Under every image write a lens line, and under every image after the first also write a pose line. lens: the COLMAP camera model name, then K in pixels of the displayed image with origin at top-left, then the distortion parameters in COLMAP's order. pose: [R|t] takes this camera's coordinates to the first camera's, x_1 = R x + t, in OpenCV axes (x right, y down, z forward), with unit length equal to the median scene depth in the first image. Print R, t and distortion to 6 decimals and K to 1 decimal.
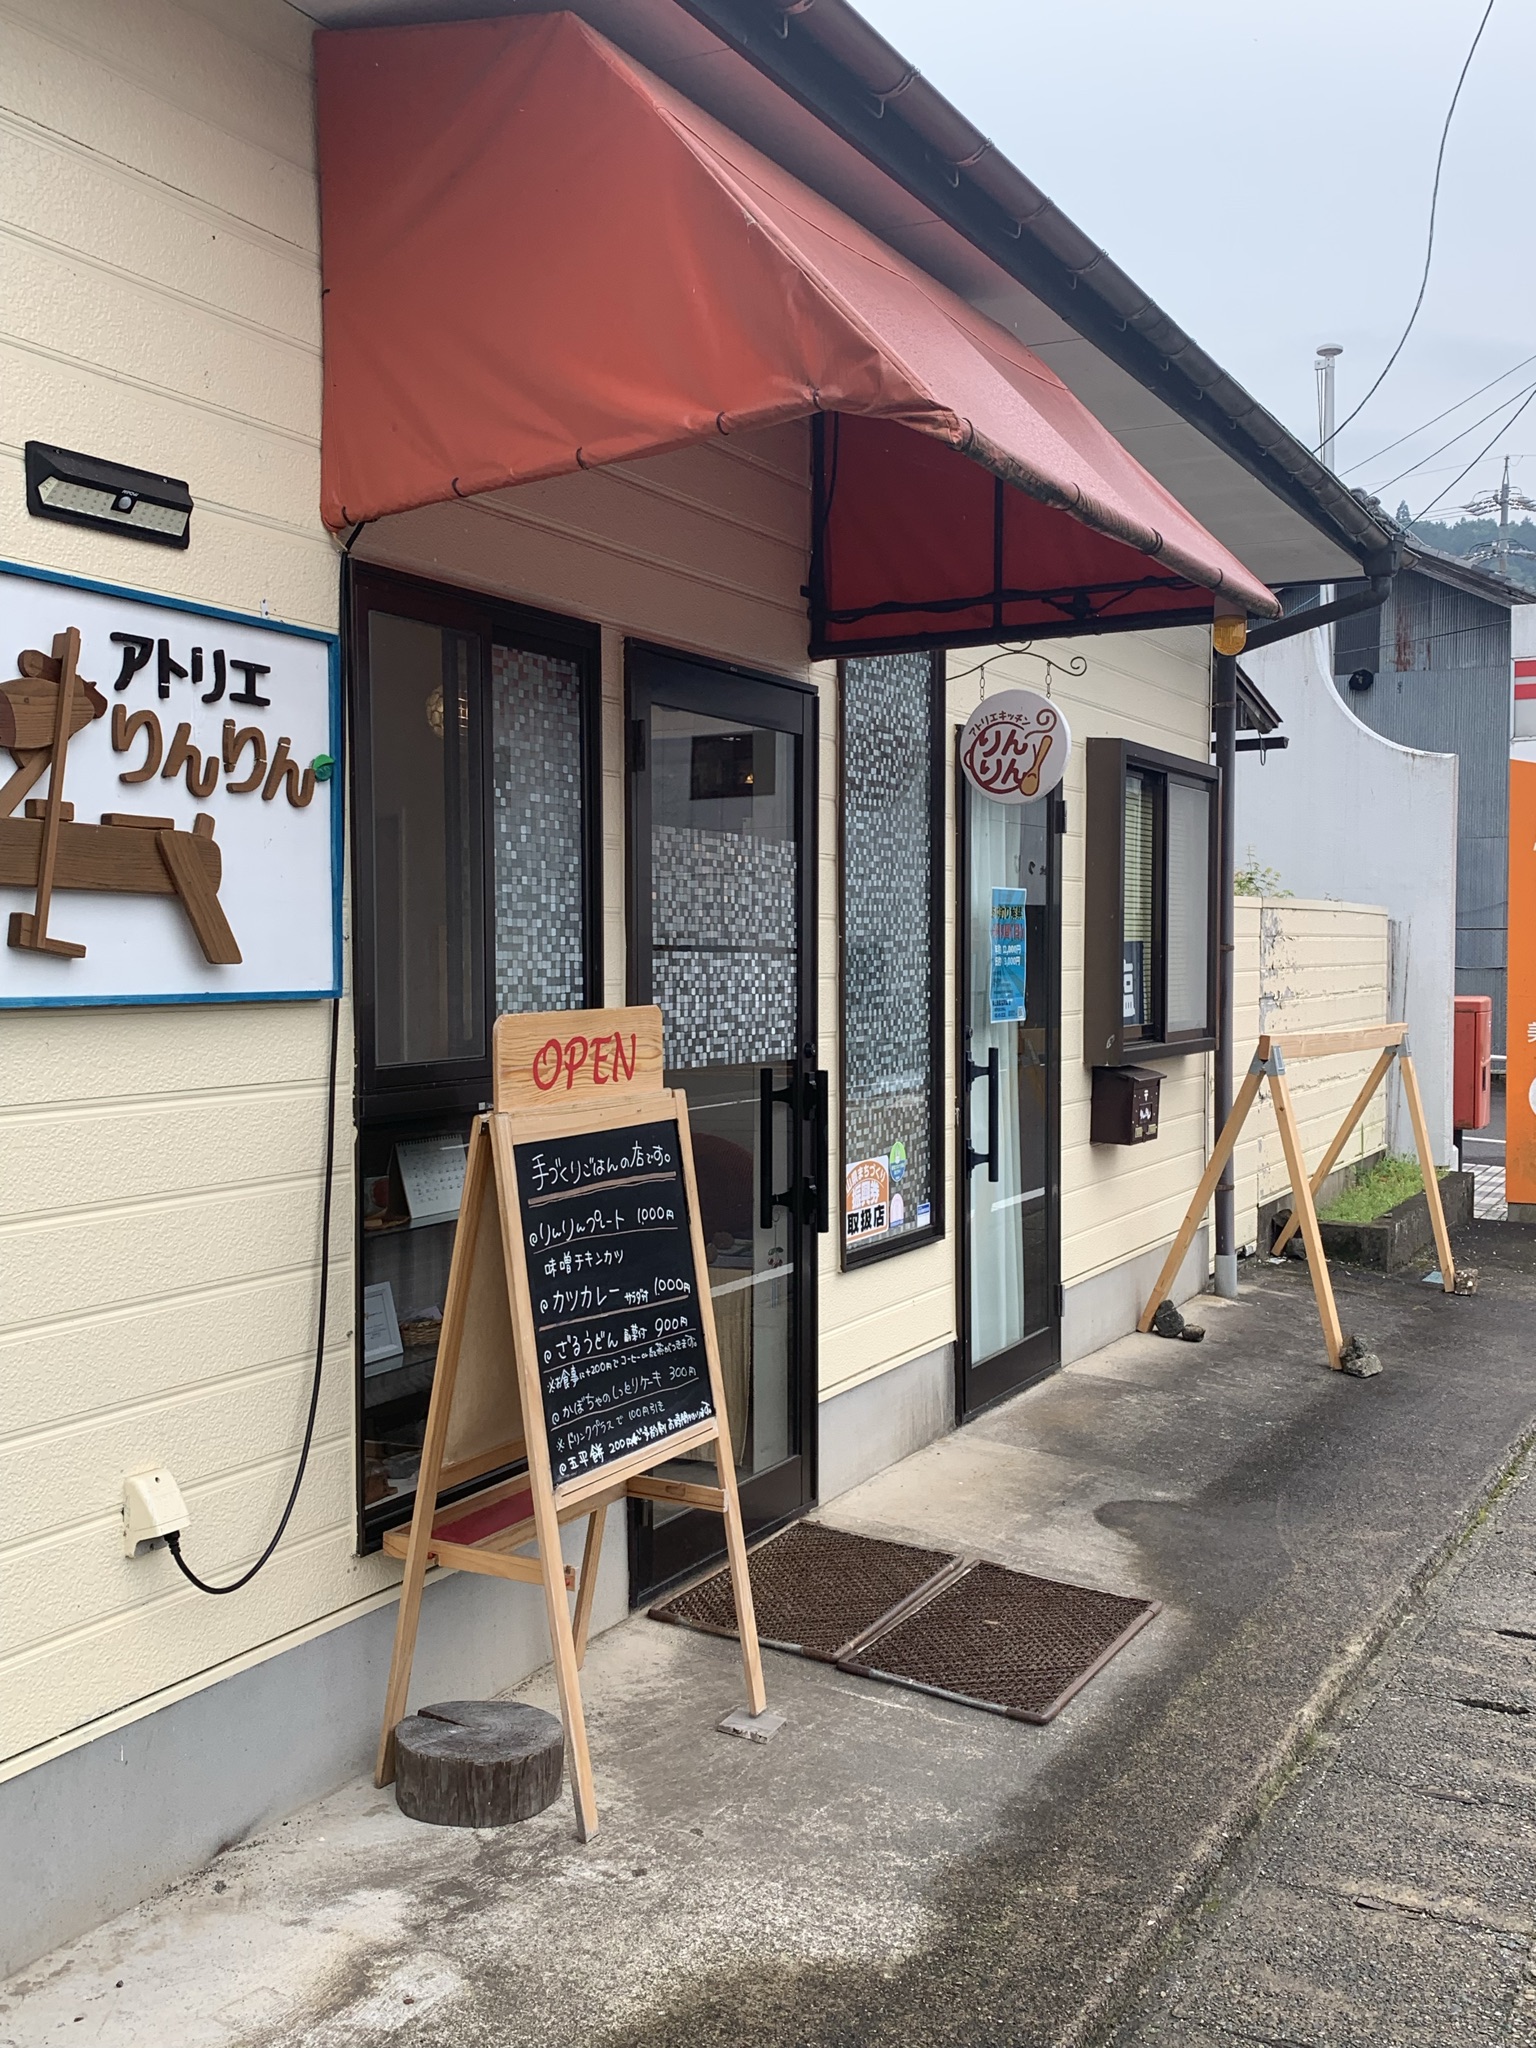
lens RADIAL K [[1943.1, 0, 768.0], [0, 1943.1, 1024.0], [0, 0, 1]] dist [0.163344, -0.473594]
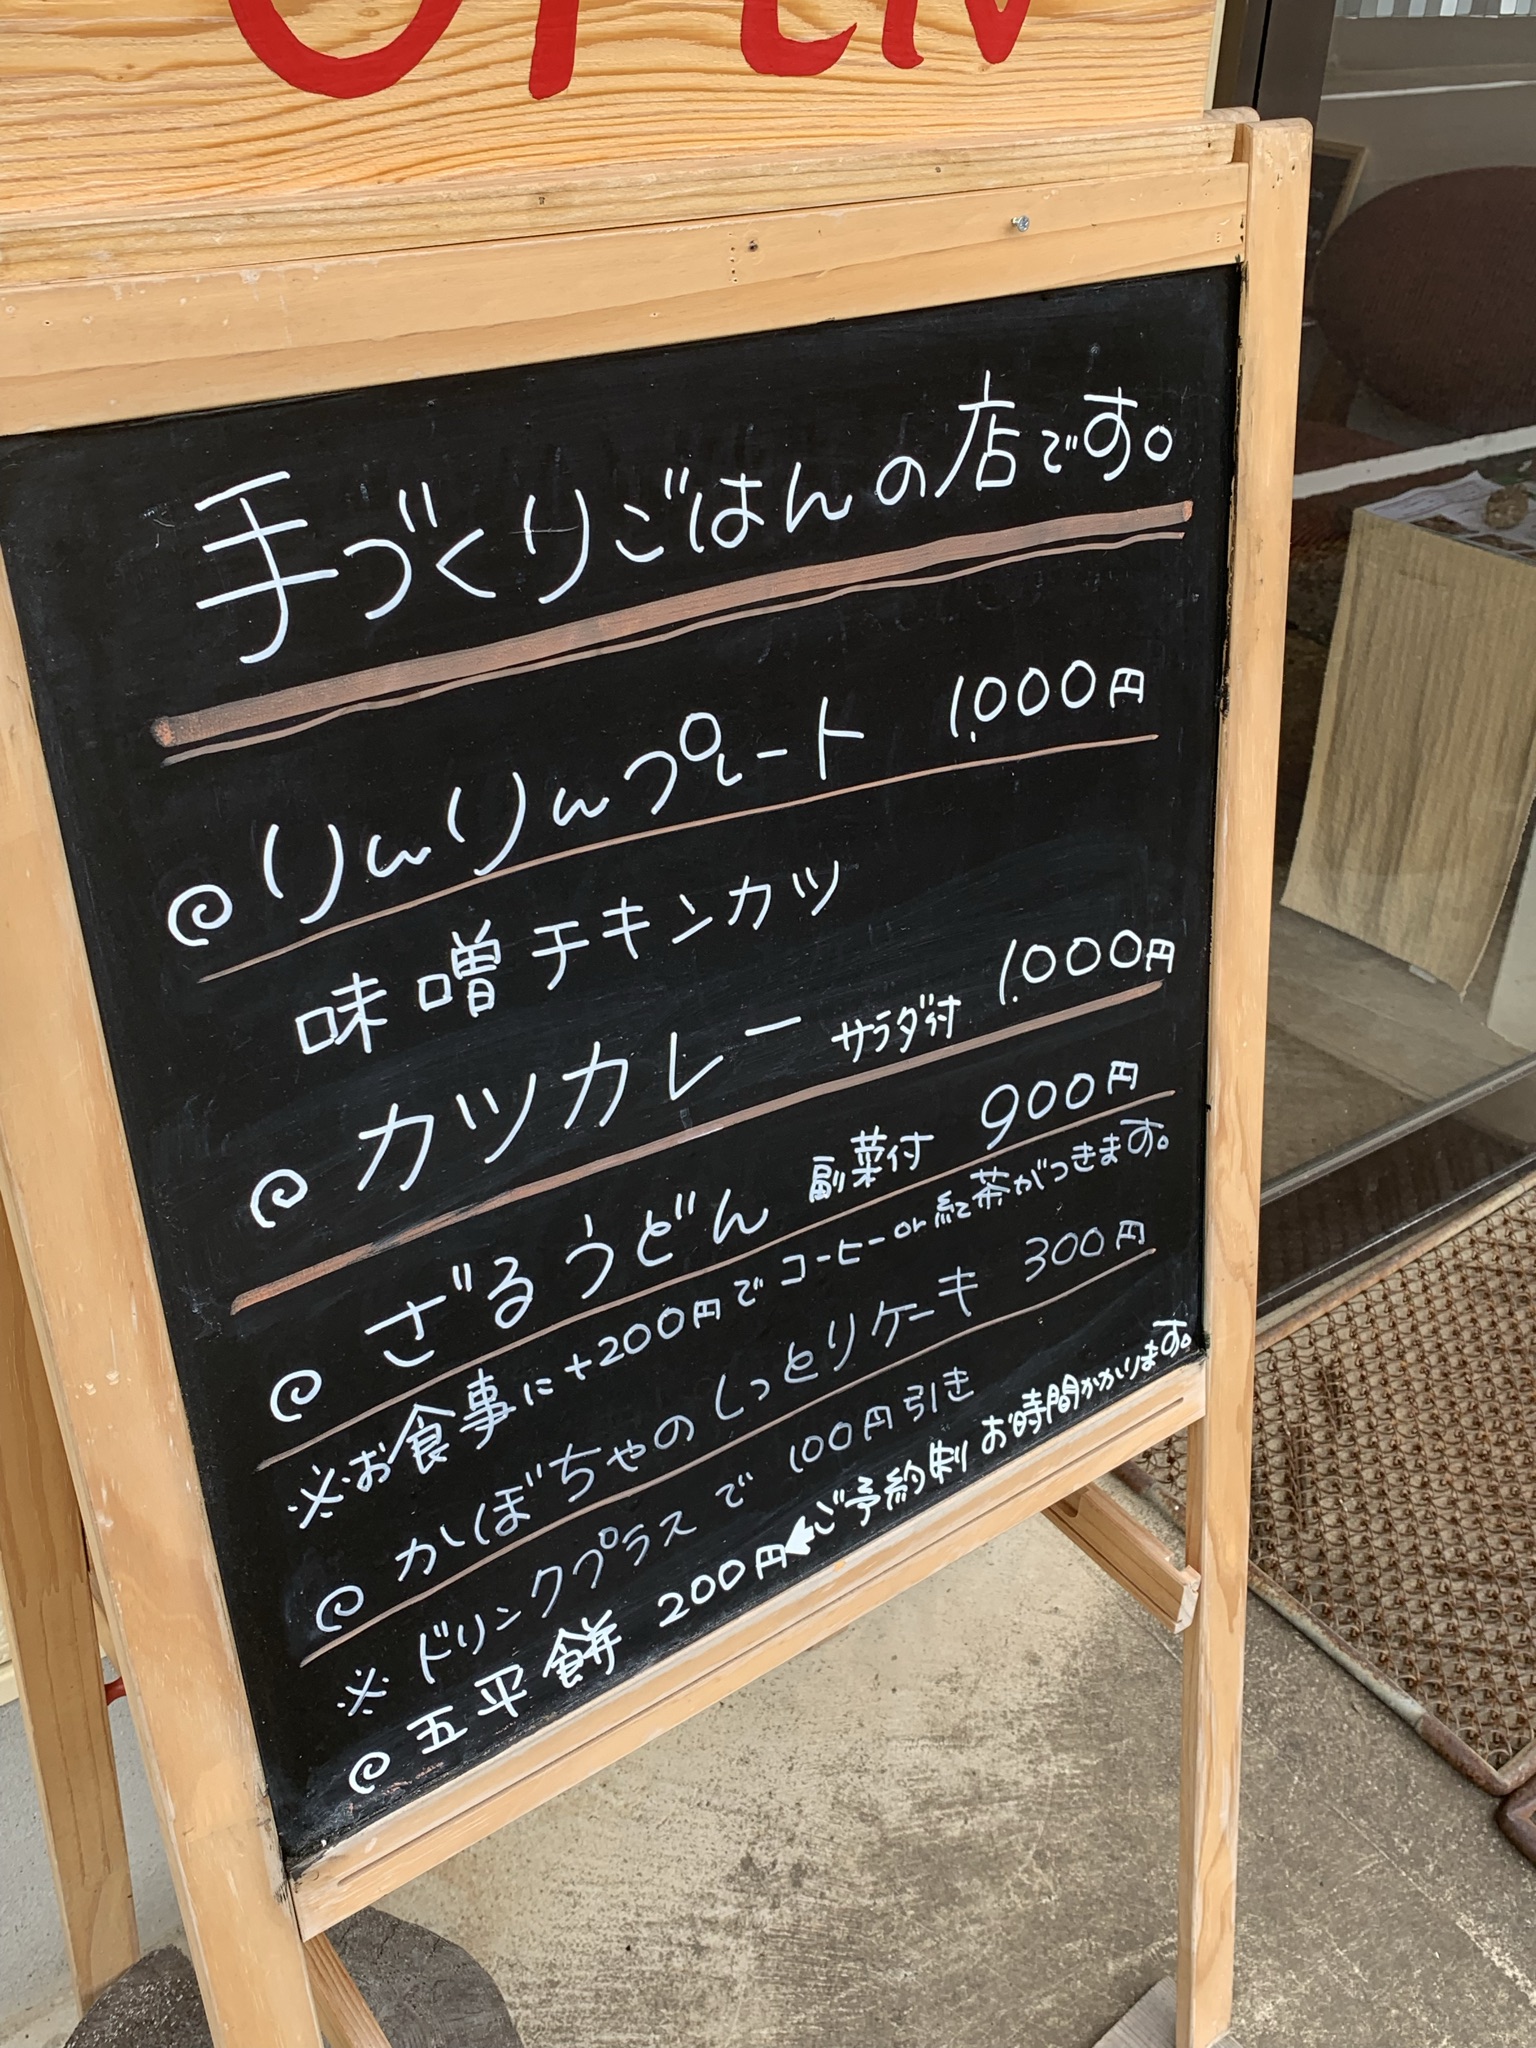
lens RADIAL K [[1943.1, 0, 768.0], [0, 1943.1, 1024.0], [0, 0, 1]] dist [0.163344, -0.473594]
pose [[0.903126, 0.242191, -0.354552, 0.006846], [-0.043647, 0.873244, 0.485325, 0.018390], [0.427152, -0.422834, 0.799220, 0.811882]]
